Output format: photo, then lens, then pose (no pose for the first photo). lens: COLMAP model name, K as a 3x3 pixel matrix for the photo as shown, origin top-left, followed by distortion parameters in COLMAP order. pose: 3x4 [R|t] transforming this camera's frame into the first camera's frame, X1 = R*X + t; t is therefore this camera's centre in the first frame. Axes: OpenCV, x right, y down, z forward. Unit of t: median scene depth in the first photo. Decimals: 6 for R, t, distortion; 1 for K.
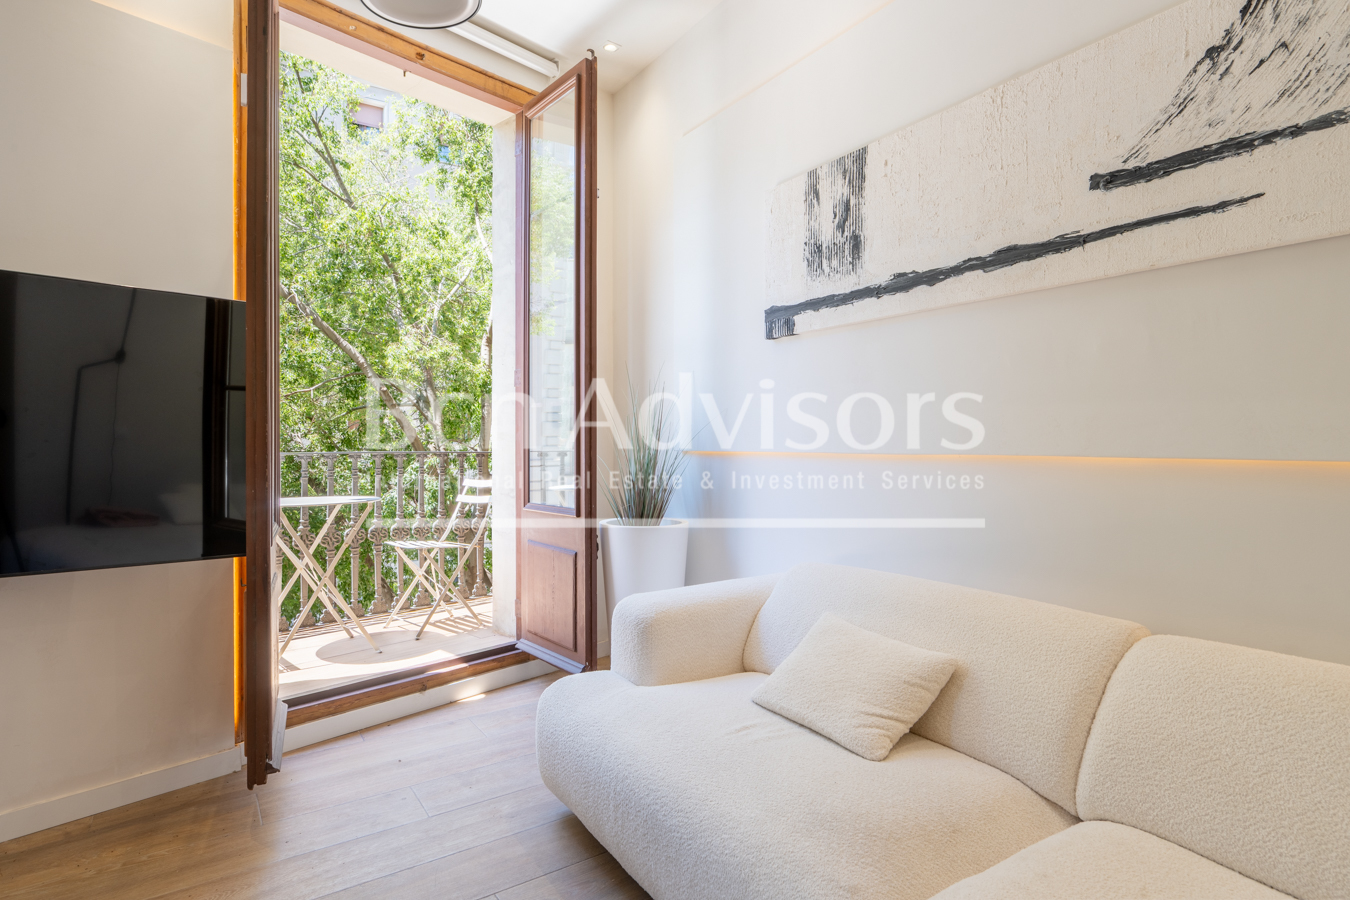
lens RADIAL K [[716.7, 0, 670.3], [0, 716.7, 448.2], [0, 0, 1]] dist [0.000165, 0.001103]
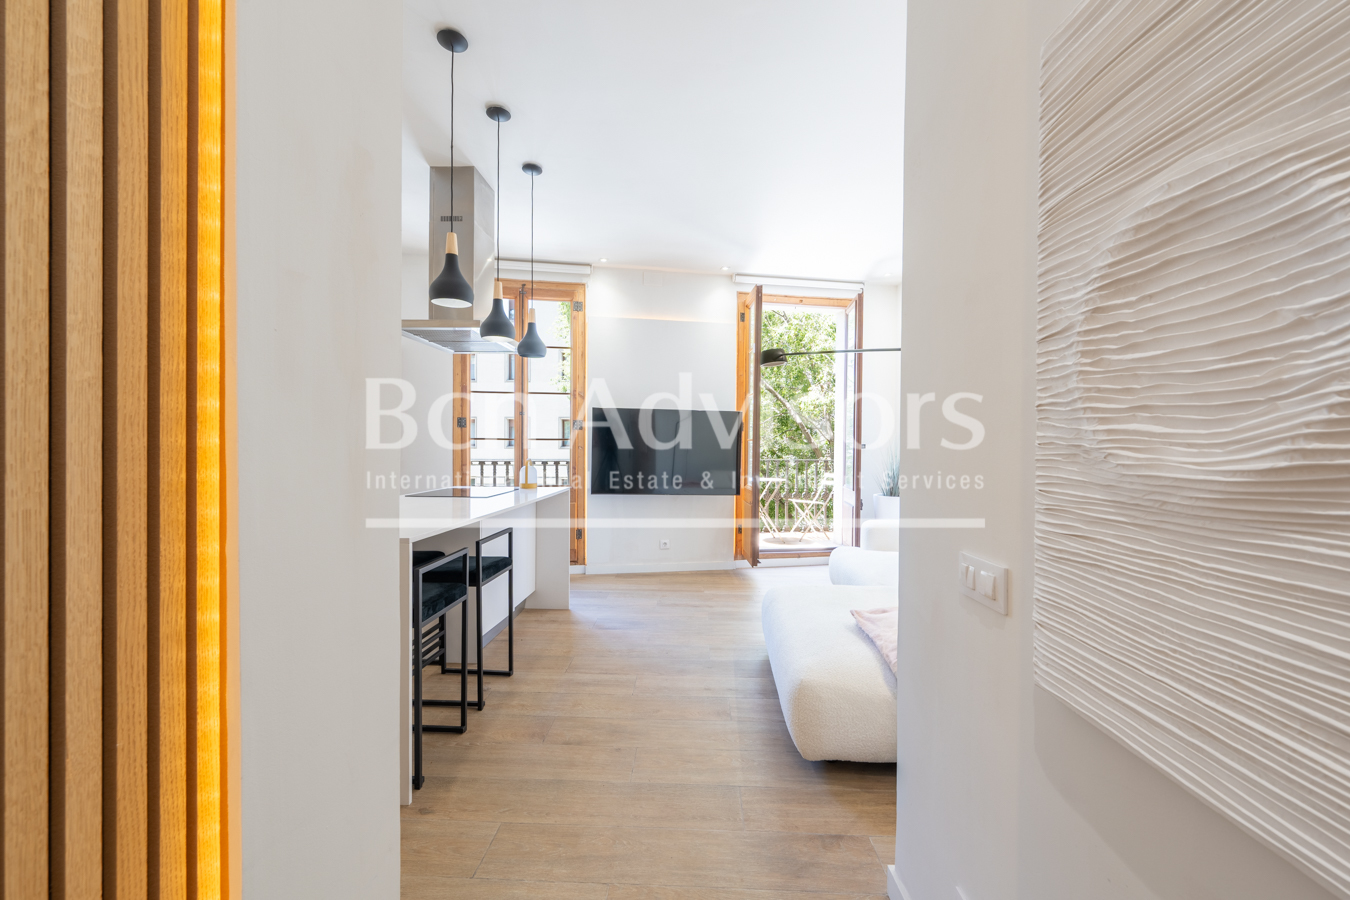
lens RADIAL K [[533.5, 0, 675.1], [0, 533.5, 458.0], [0, 0, 1]] dist [-0.000948, 0.000320]
pose [[0.803942, 0.020487, -0.594354, 0.495640], [-0.011207, 0.999751, 0.019301, -0.046872], [0.594602, -0.008855, 0.803972, -0.909491]]
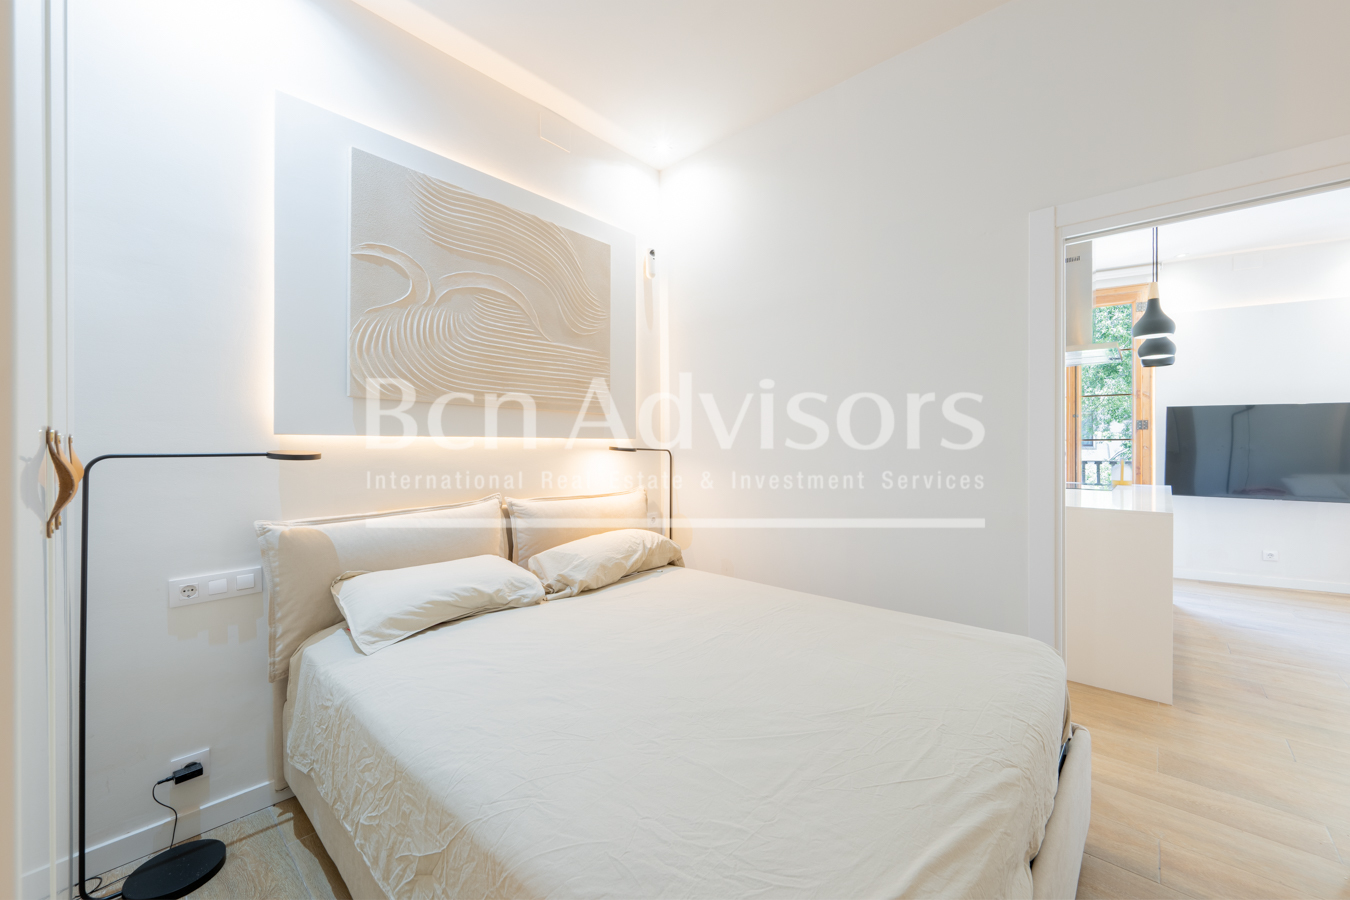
lens RADIAL K [[533.5, 0, 668.6], [0, 533.5, 448.7], [0, 0, 1]] dist [-0.000948, 0.000320]
pose [[0.232498, 0.008544, -0.972559, 0.542379], [-0.004027, 0.999961, 0.007822, -0.047215], [0.972589, 0.002098, 0.232524, -1.742563]]
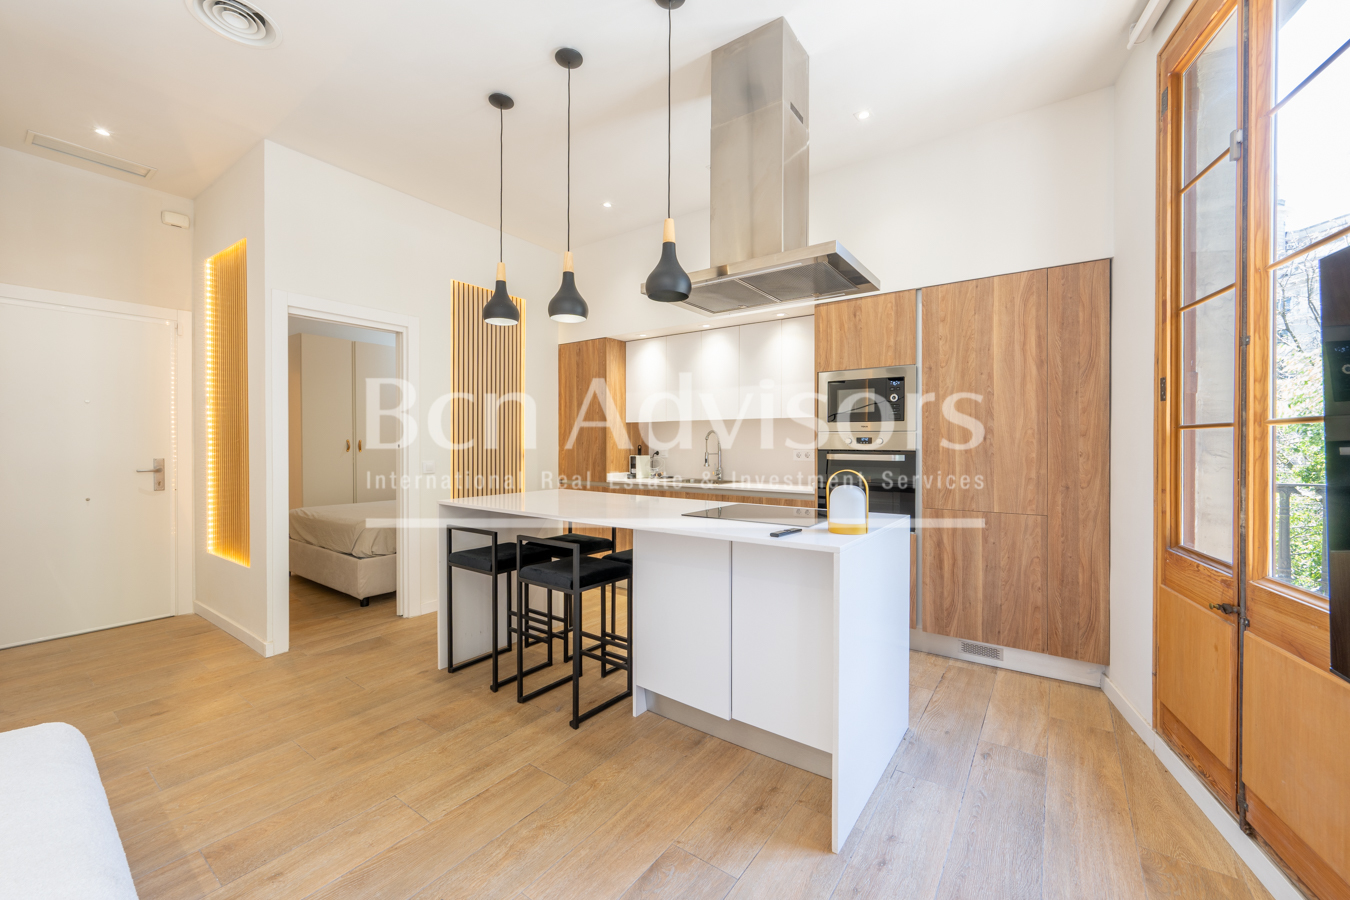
lens RADIAL K [[533.5, 0, 672.2], [0, 533.5, 447.2], [0, 0, 1]] dist [-0.000948, 0.000320]
pose [[-0.940154, 0.001081, -0.340748, -0.327523], [-0.003042, 0.999929, 0.011565, -0.050609], [0.340736, 0.011909, -0.940084, 0.760793]]
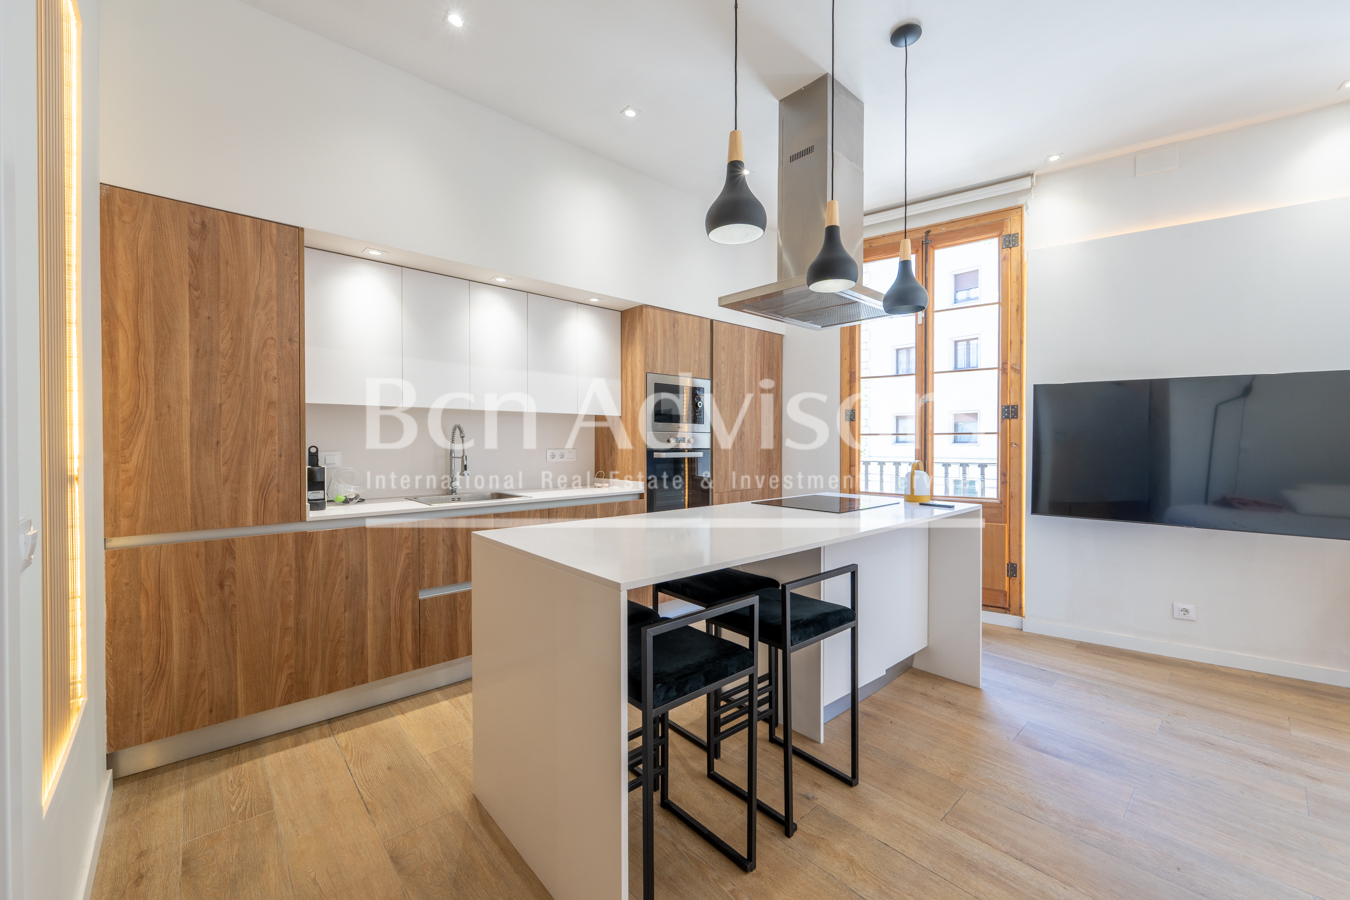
lens RADIAL K [[533.5, 0, 671.3], [0, 533.5, 447.4], [0, 0, 1]] dist [-0.000948, 0.000320]
pose [[0.135264, 0.011554, -0.990742, 0.252573], [-0.004529, 0.999929, 0.011043, -0.047409], [0.990799, 0.002994, 0.135307, -0.558411]]
